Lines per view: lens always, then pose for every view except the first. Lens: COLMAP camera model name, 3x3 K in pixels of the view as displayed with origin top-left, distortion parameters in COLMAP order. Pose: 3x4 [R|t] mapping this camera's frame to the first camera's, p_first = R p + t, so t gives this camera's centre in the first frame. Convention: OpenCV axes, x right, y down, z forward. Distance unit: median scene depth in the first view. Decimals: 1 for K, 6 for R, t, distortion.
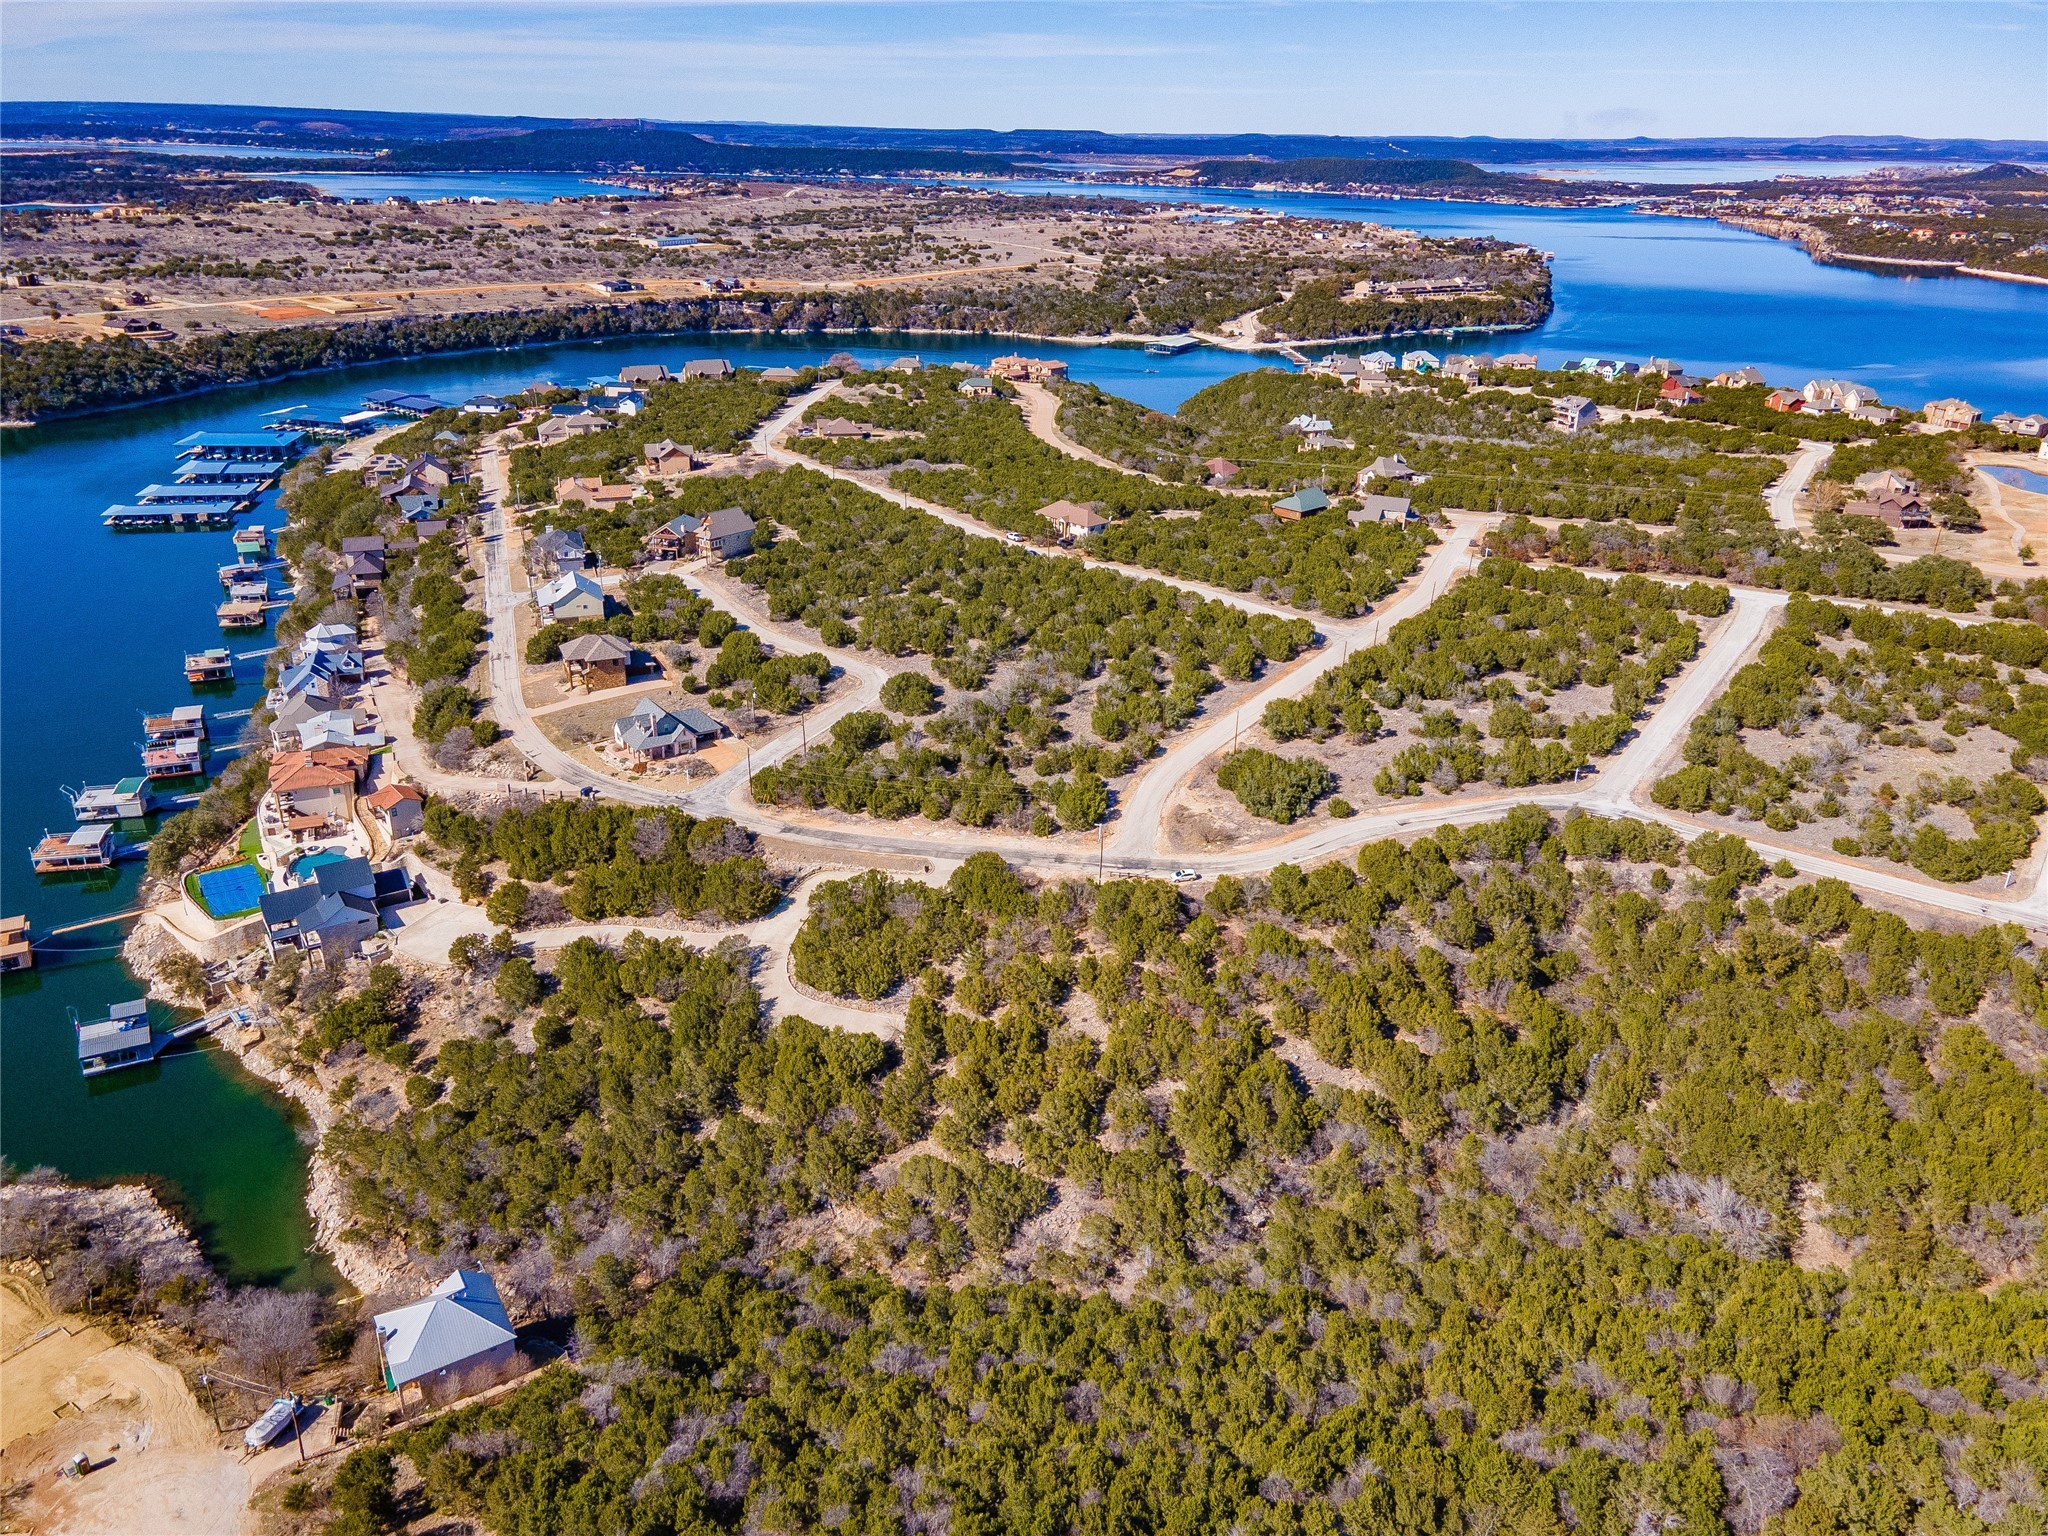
lens RADIAL K [[1501.9, 0, 1036.0], [0, 1501.9, 763.8], [0, 0, 1]] dist [0.036135, 0.038355]
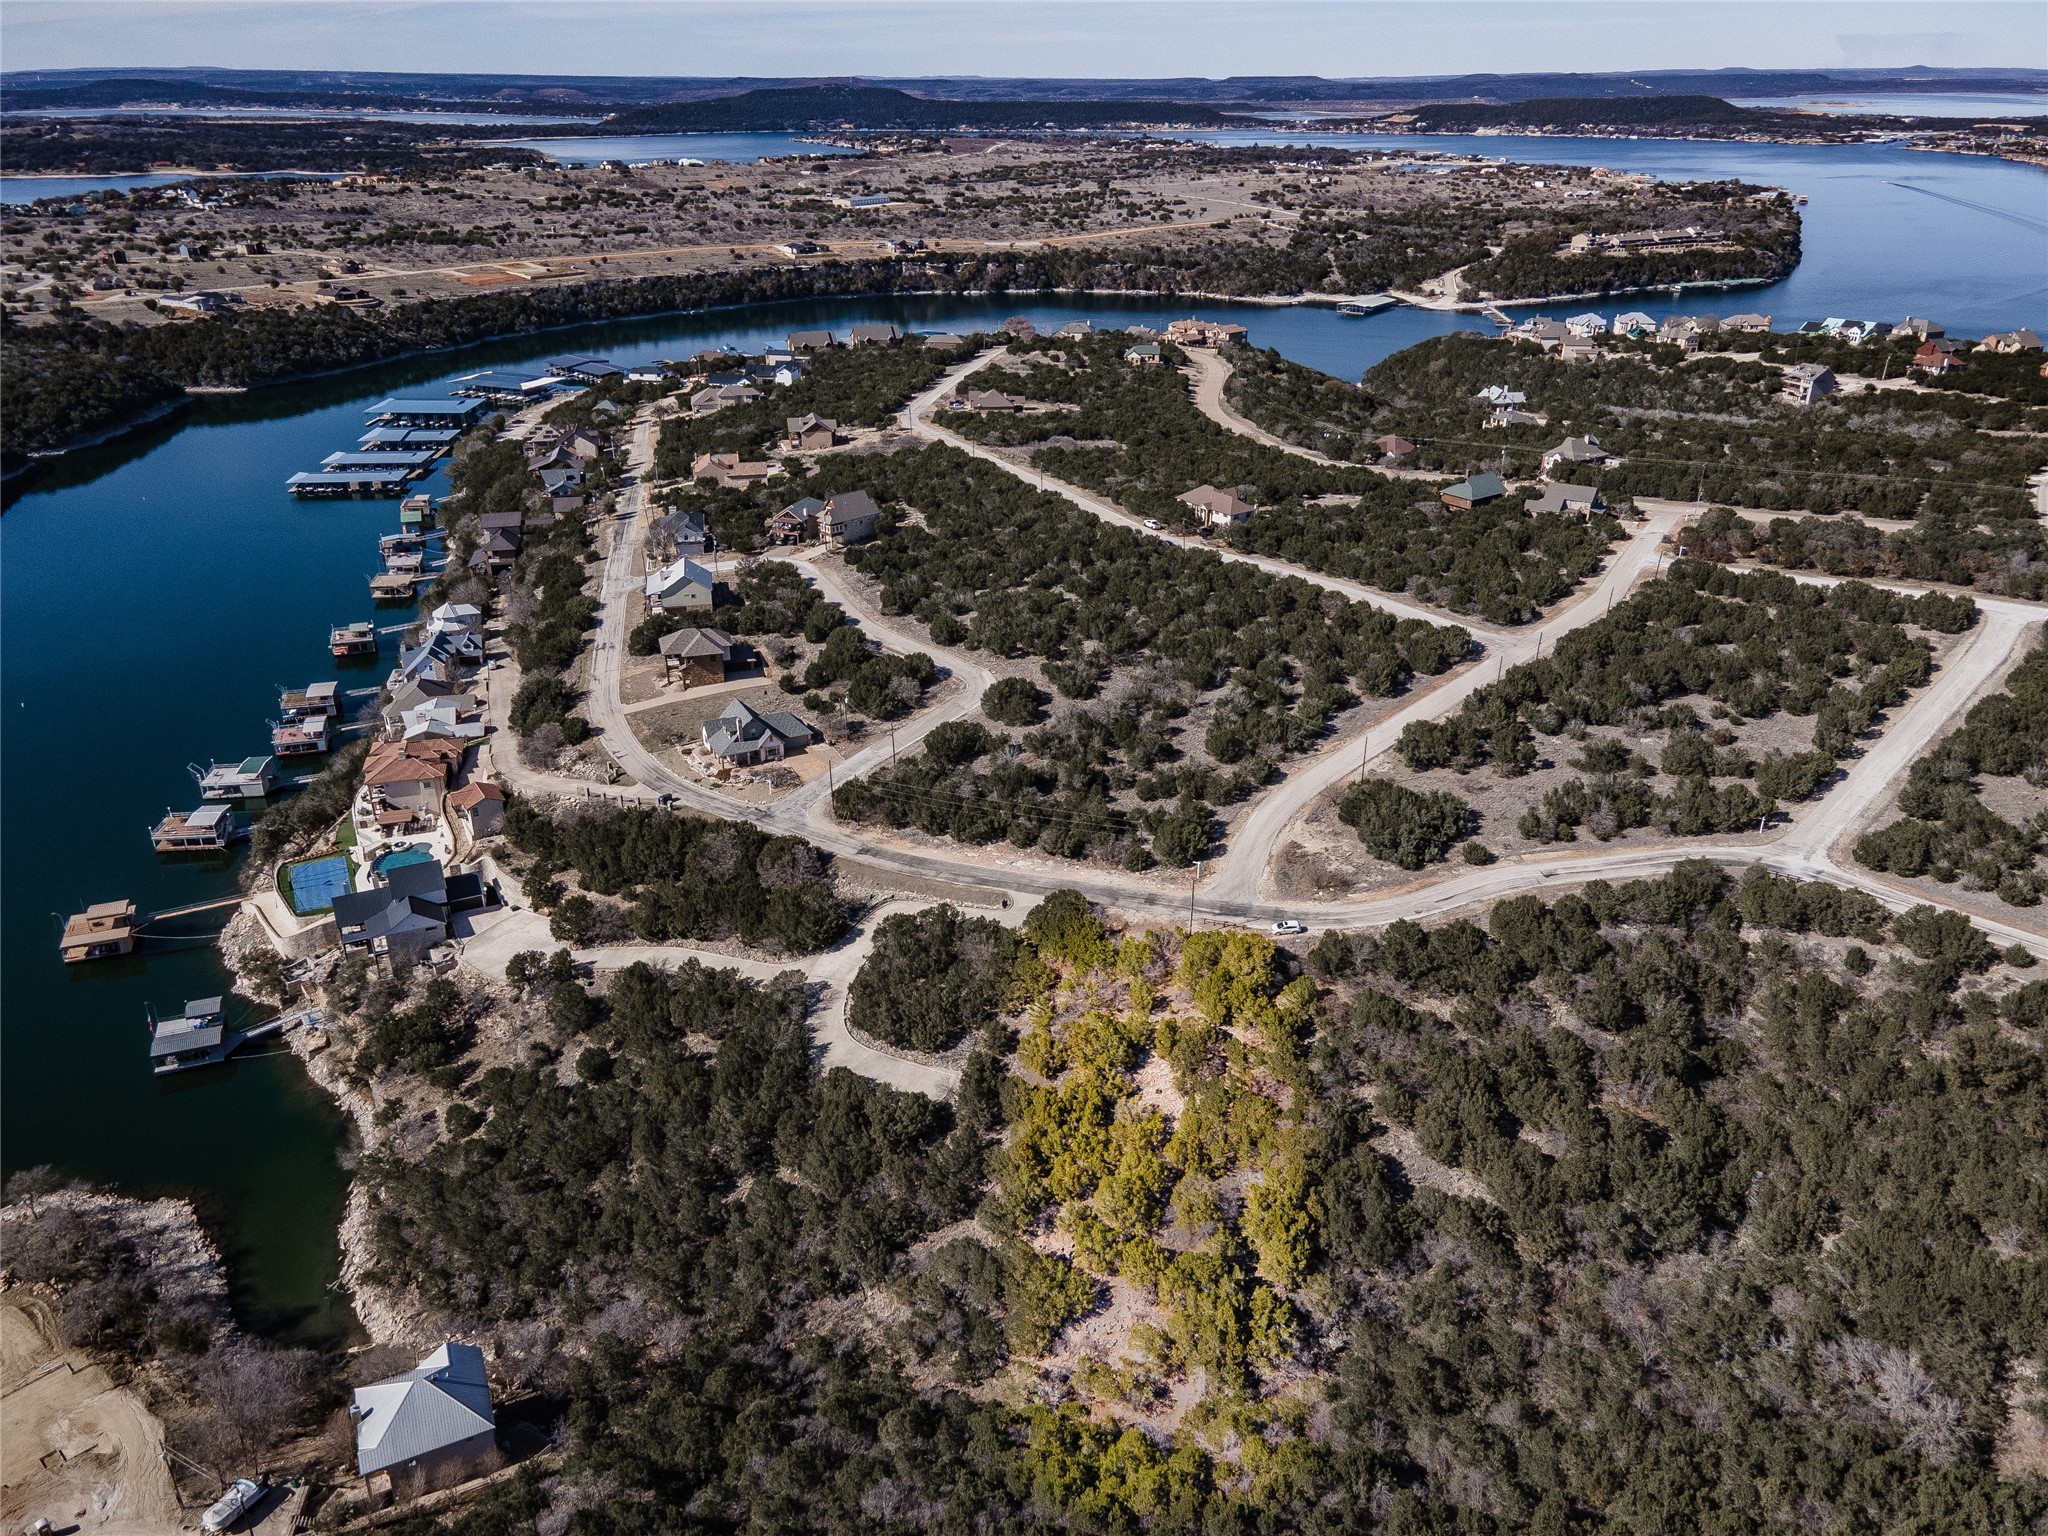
lens RADIAL K [[1501.9, 0, 1036.0], [0, 1501.9, 763.8], [0, 0, 1]] dist [0.036135, 0.038355]
pose [[0.991368, 0.036497, -0.125927, 0.054290], [-0.033026, 0.999018, 0.029548, -0.040264], [0.126881, -0.025134, 0.991599, 0.087360]]
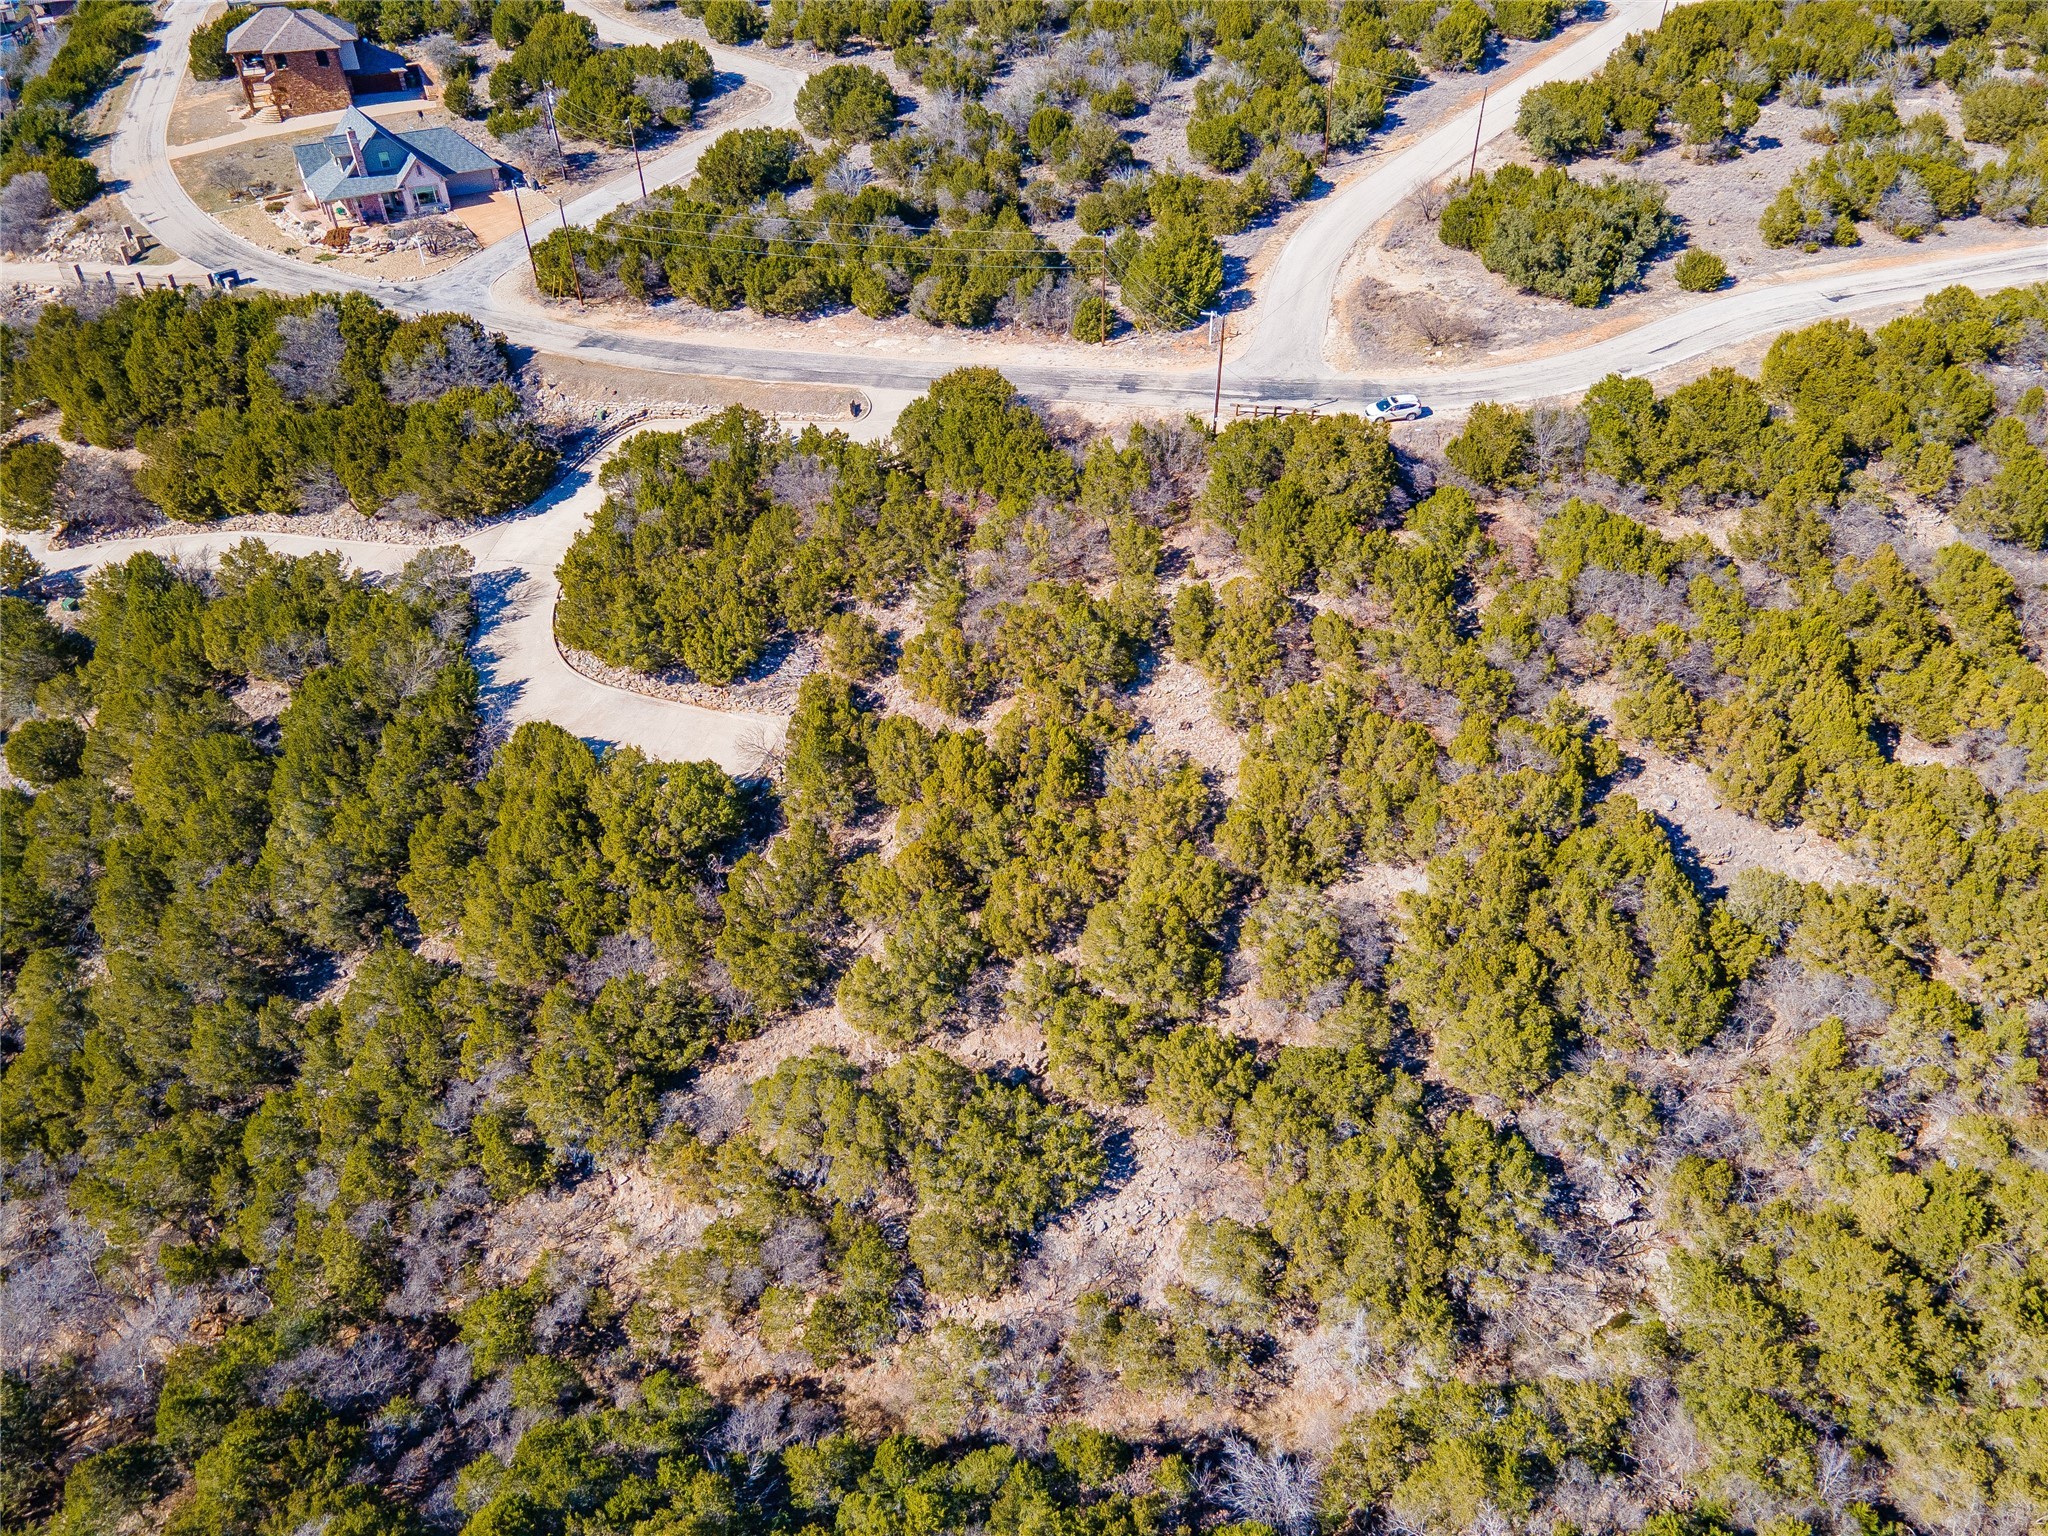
lens RADIAL K [[1501.9, 0, 1036.0], [0, 1501.9, 763.8], [0, 0, 1]] dist [0.036135, 0.038355]
pose [[0.998929, -0.008604, -0.045454, 0.006323], [0.019372, 0.970056, 0.242108, 0.059537], [0.042010, -0.242730, 0.969184, 0.463050]]
